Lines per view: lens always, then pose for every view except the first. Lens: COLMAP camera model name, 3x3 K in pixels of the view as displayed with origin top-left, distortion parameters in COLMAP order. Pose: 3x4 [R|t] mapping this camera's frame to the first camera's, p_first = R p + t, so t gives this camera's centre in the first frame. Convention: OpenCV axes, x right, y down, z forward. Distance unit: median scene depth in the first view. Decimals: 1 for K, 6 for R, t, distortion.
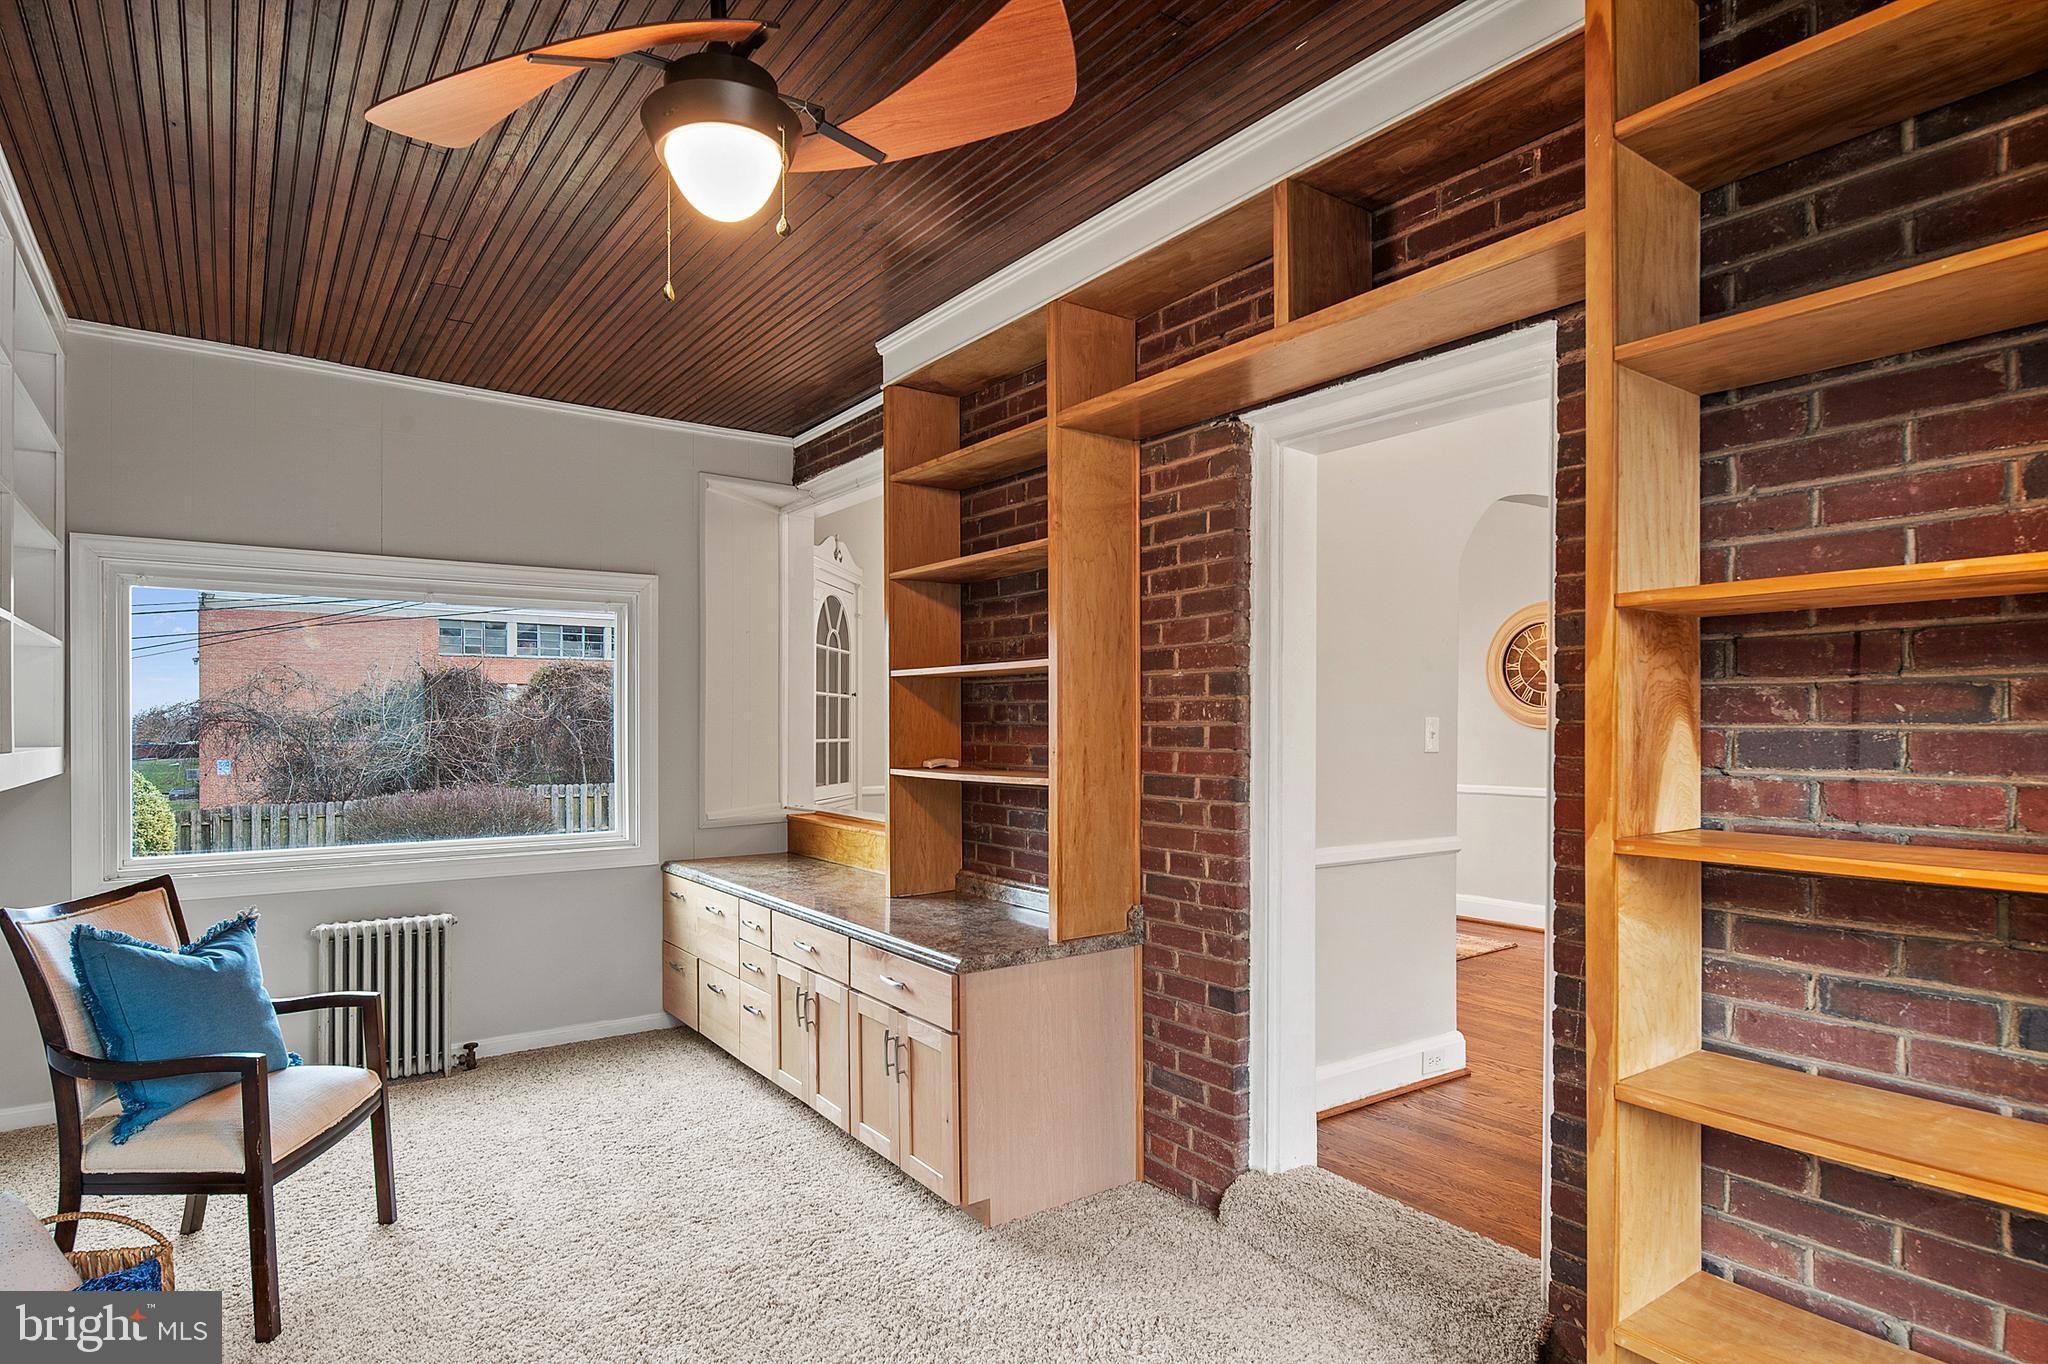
lens RADIAL K [[1114.4, 0, 1016.9], [0, 1114.4, 702.4], [0, 0, 1]] dist [0.003172, -0.002240]
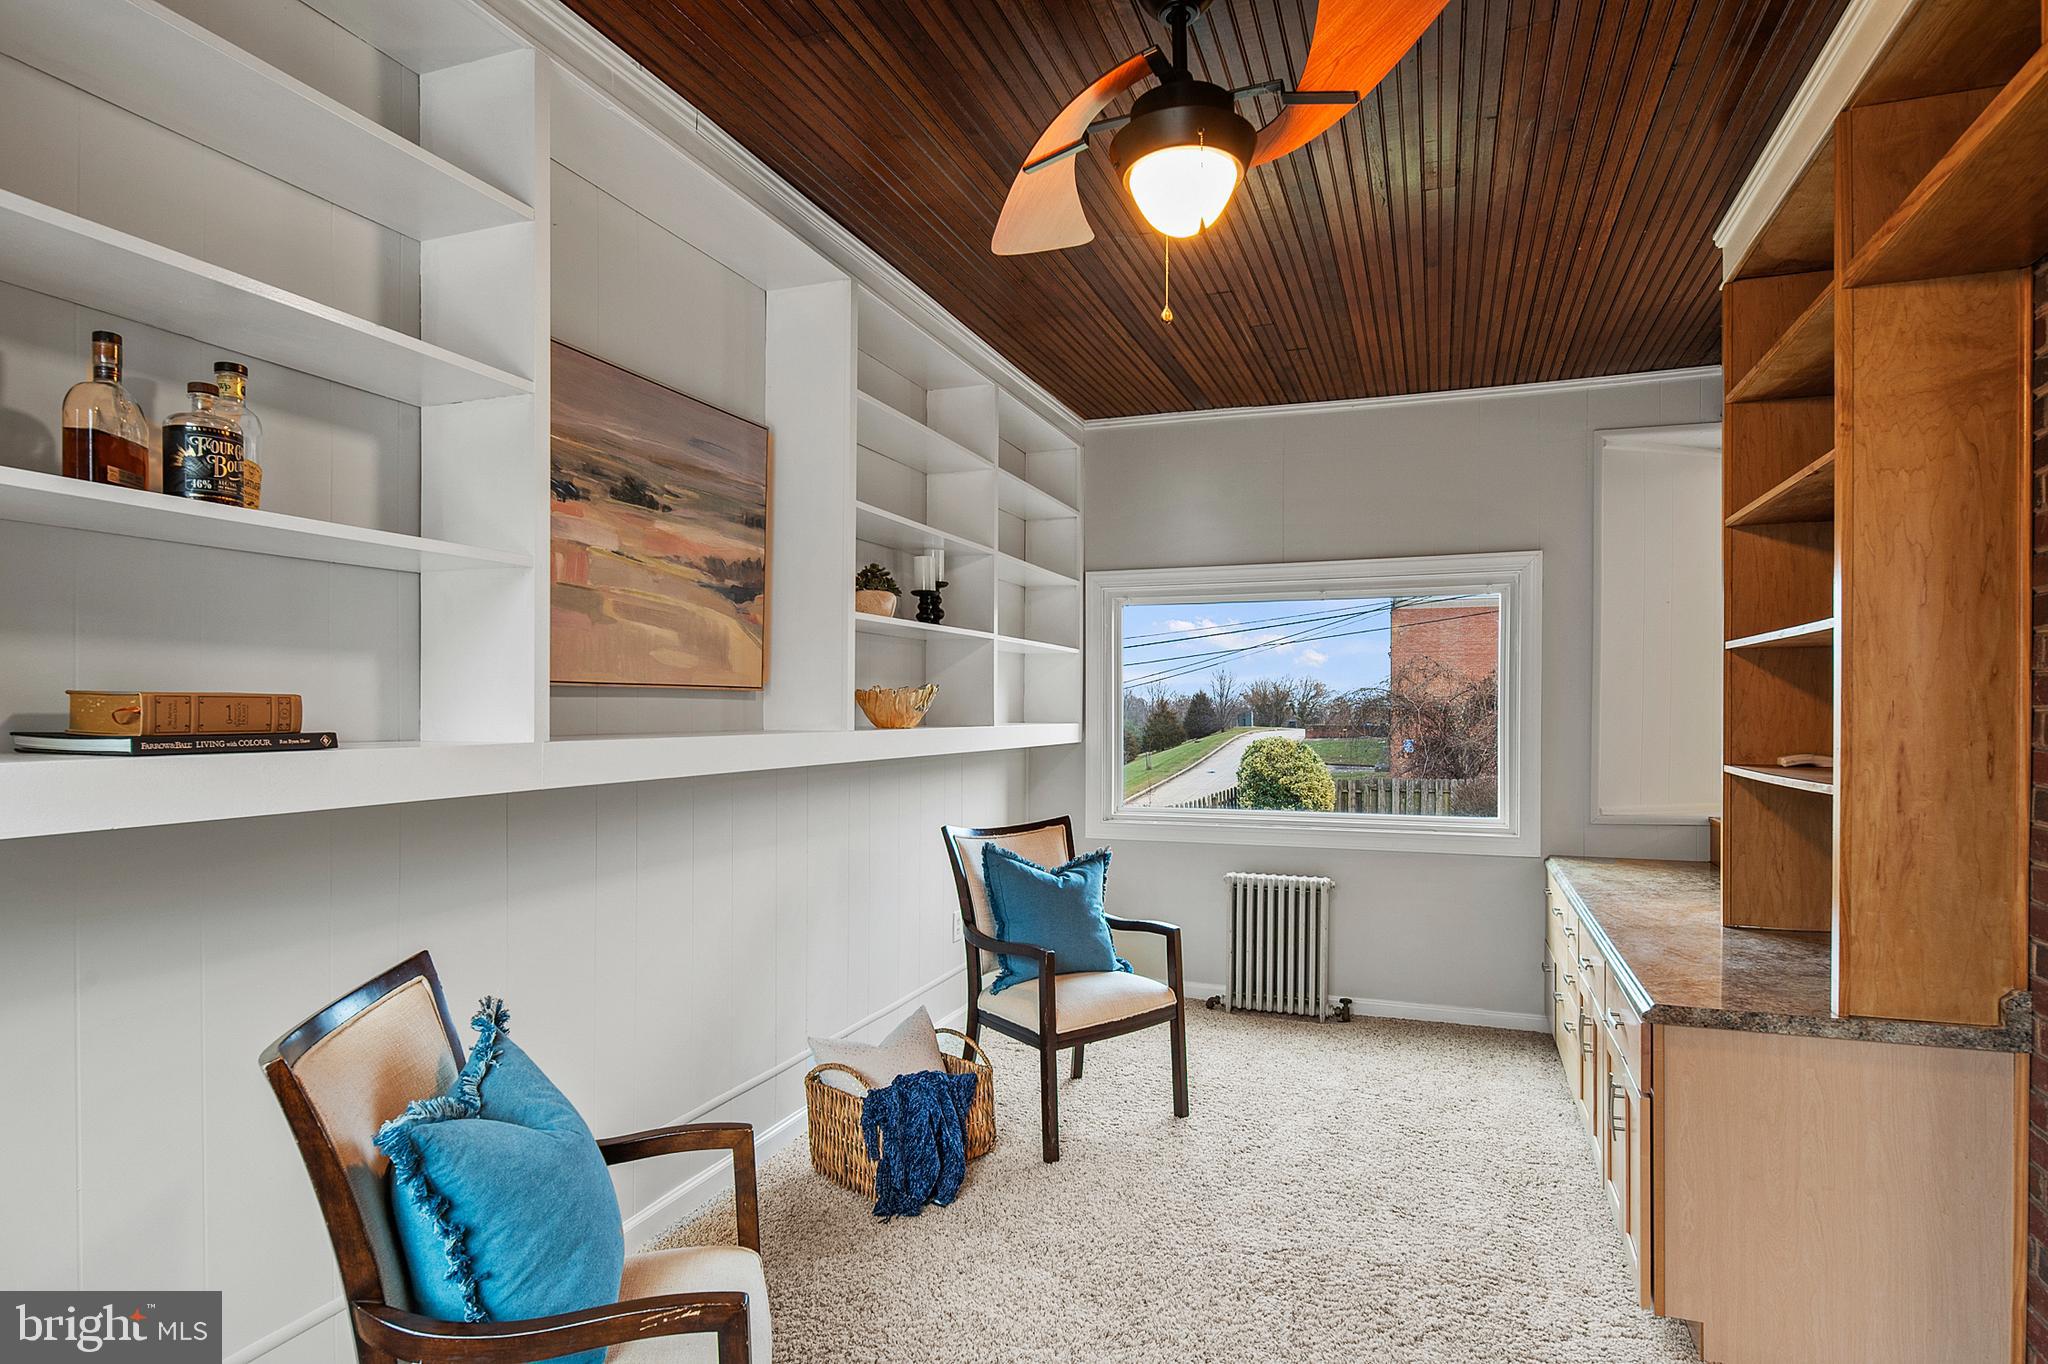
lens RADIAL K [[1114.4, 0, 1015.9], [0, 1114.4, 691.9], [0, 0, 1]] dist [0.003172, -0.002240]
pose [[0.555817, -0.010182, -0.831242, 0.317856], [0.013790, 0.999900, -0.003026, 0.003369], [0.831190, -0.009781, 0.555903, 0.159049]]
